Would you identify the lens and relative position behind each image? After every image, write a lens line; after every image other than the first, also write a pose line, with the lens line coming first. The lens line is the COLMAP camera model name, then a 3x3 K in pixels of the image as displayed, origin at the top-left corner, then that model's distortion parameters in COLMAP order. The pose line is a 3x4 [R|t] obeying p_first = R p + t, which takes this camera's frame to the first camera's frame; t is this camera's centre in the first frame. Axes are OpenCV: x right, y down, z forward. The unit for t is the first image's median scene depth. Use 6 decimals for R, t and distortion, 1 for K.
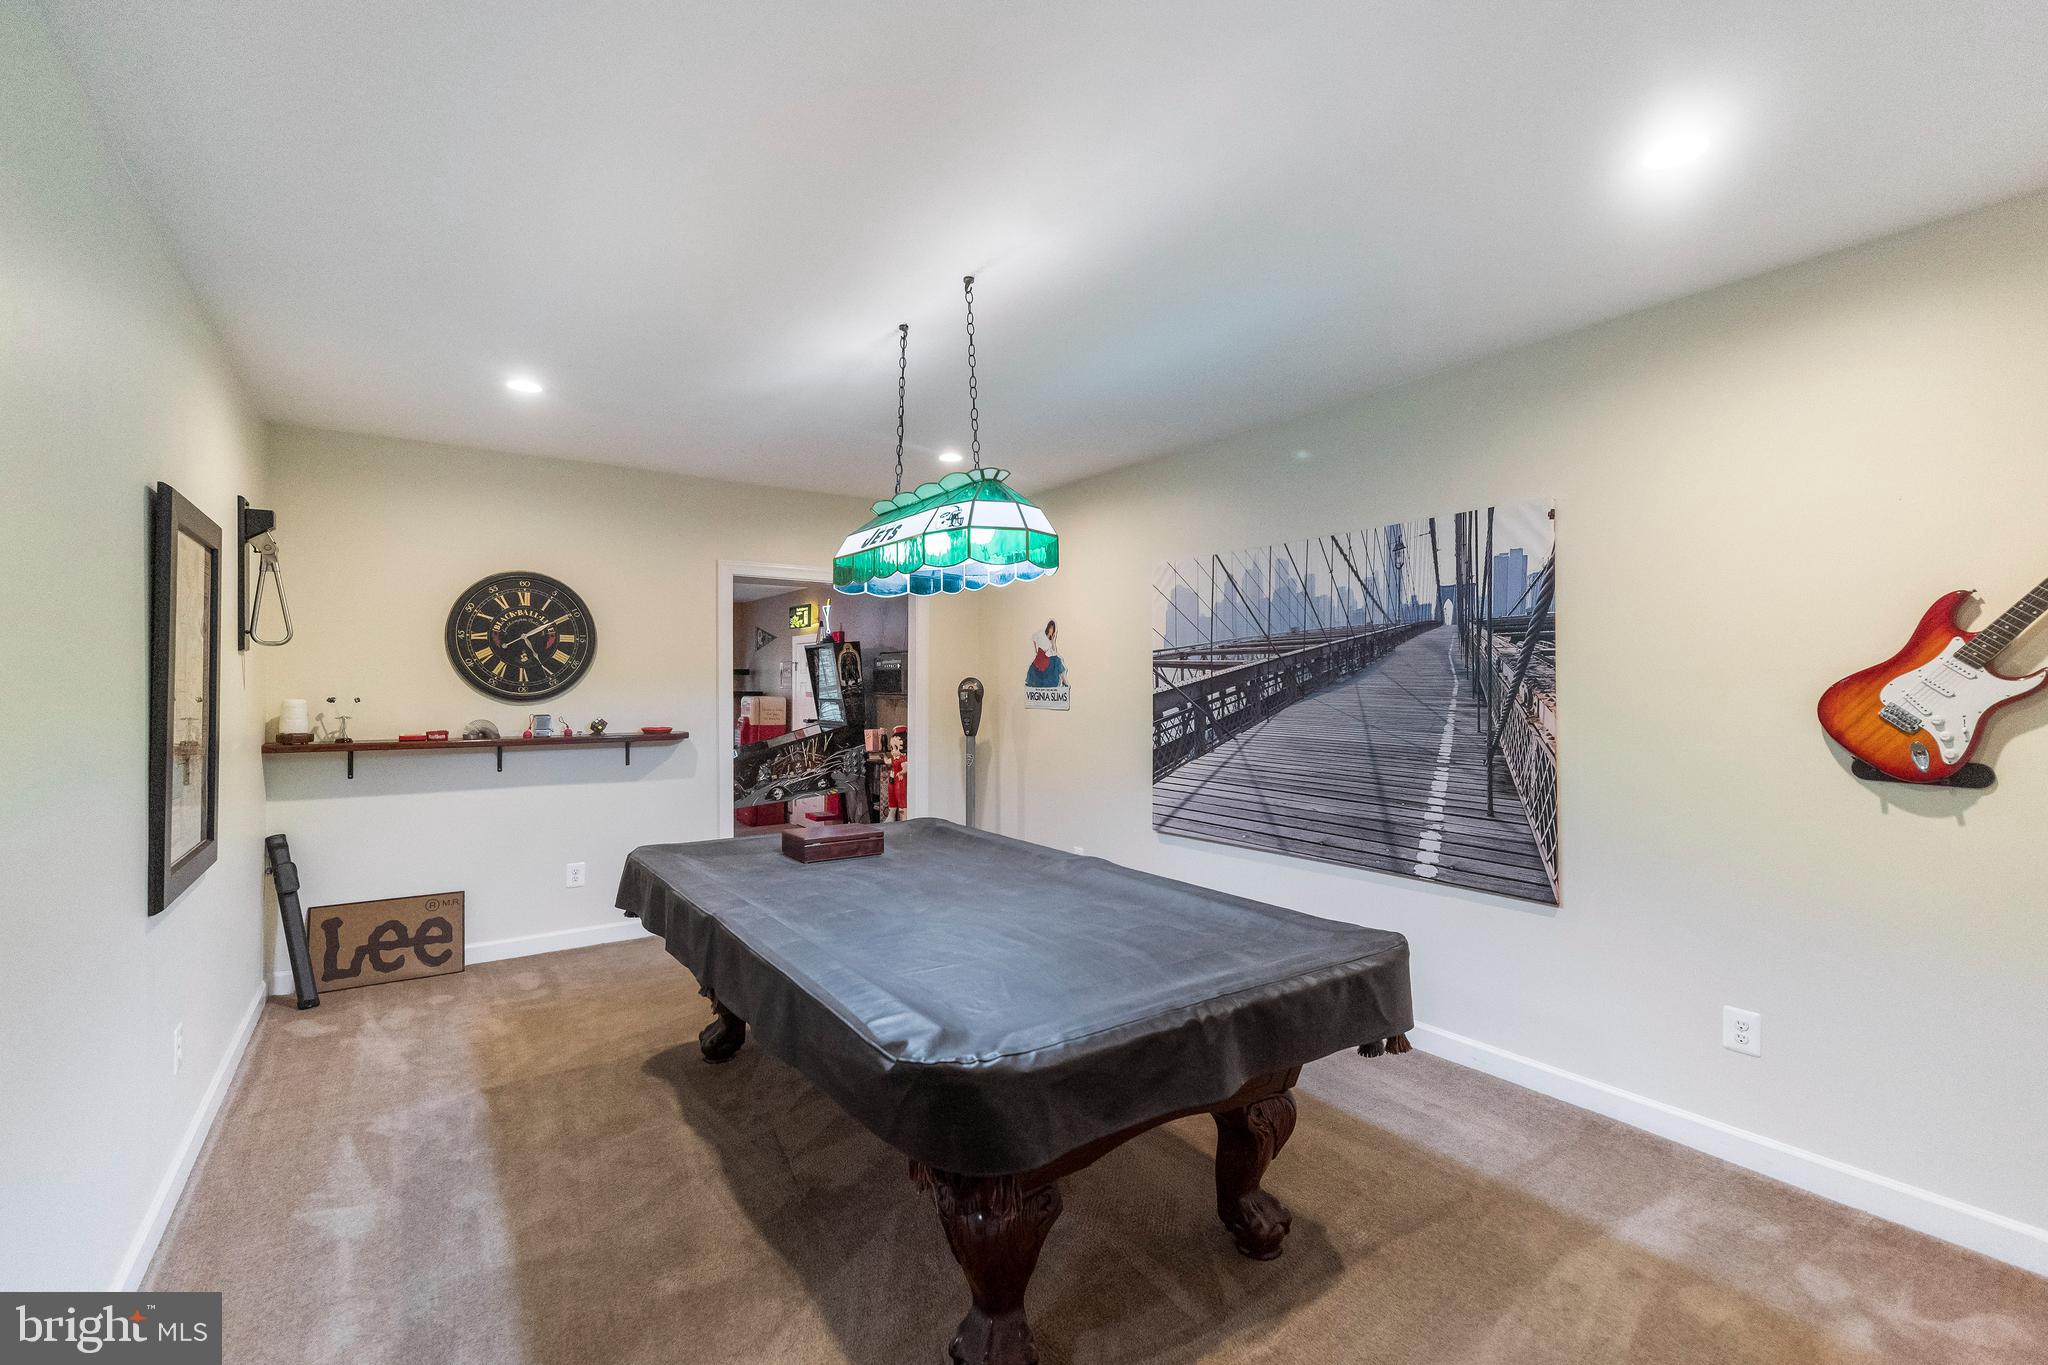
lens RADIAL K [[897.6, 0, 1022.6], [0, 897.6, 685.4], [0, 0, 1]] dist [0.010029, -0.000345]
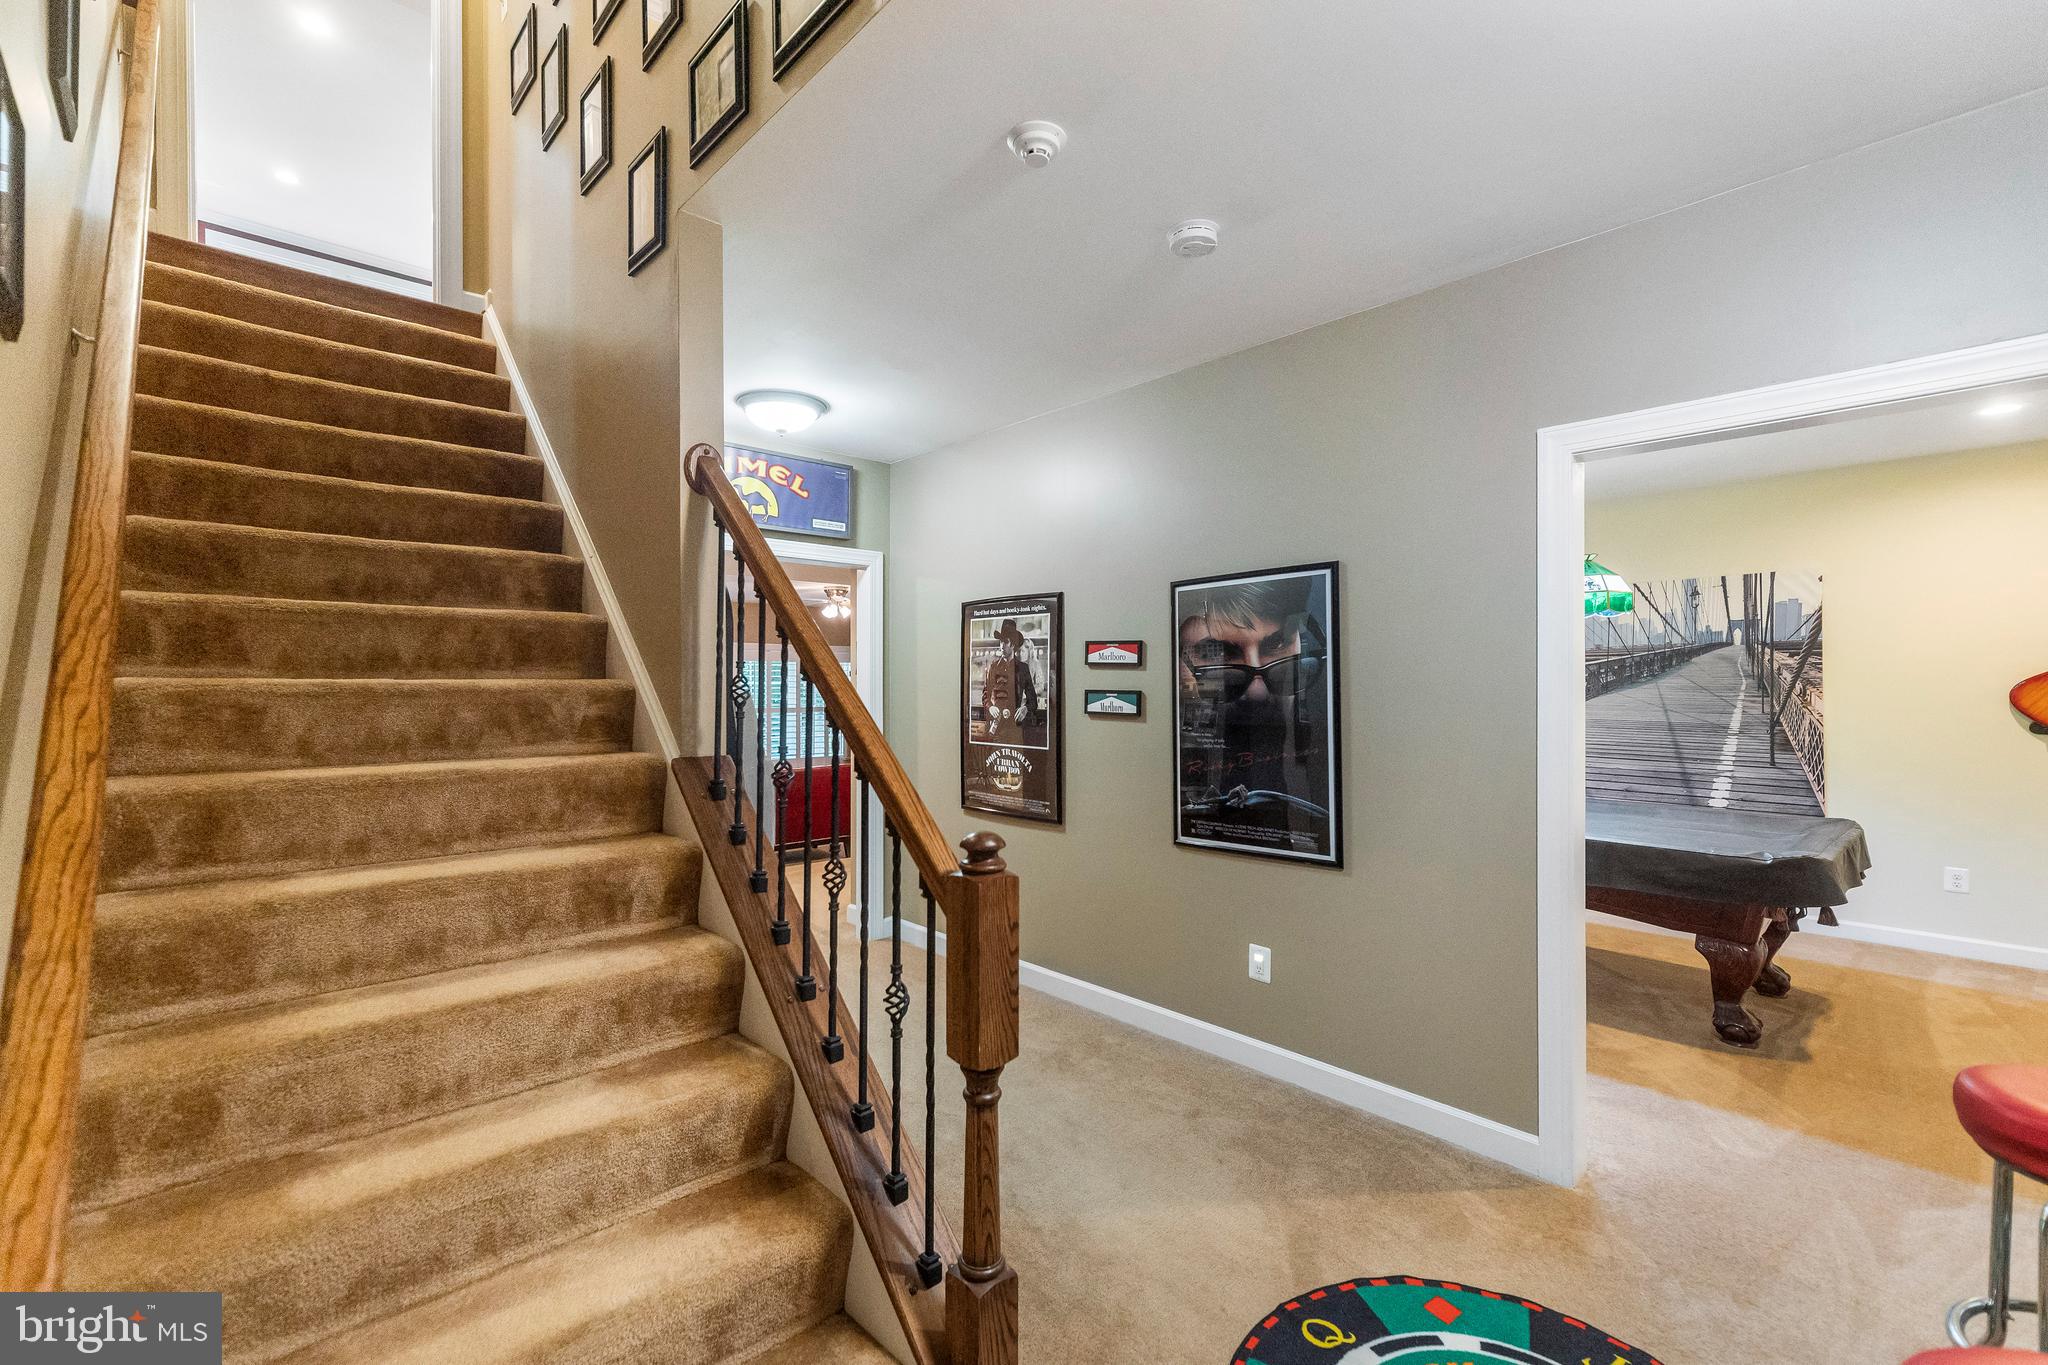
lens RADIAL K [[897.6, 0, 1022.6], [0, 897.6, 685.4], [0, 0, 1]] dist [0.010029, -0.000345]
pose [[0.990354, 0.000238, 0.138560, -1.013791], [0.000281, 0.999993, -0.003727, 0.008954], [-0.138560, 0.003730, 0.990347, -0.401017]]
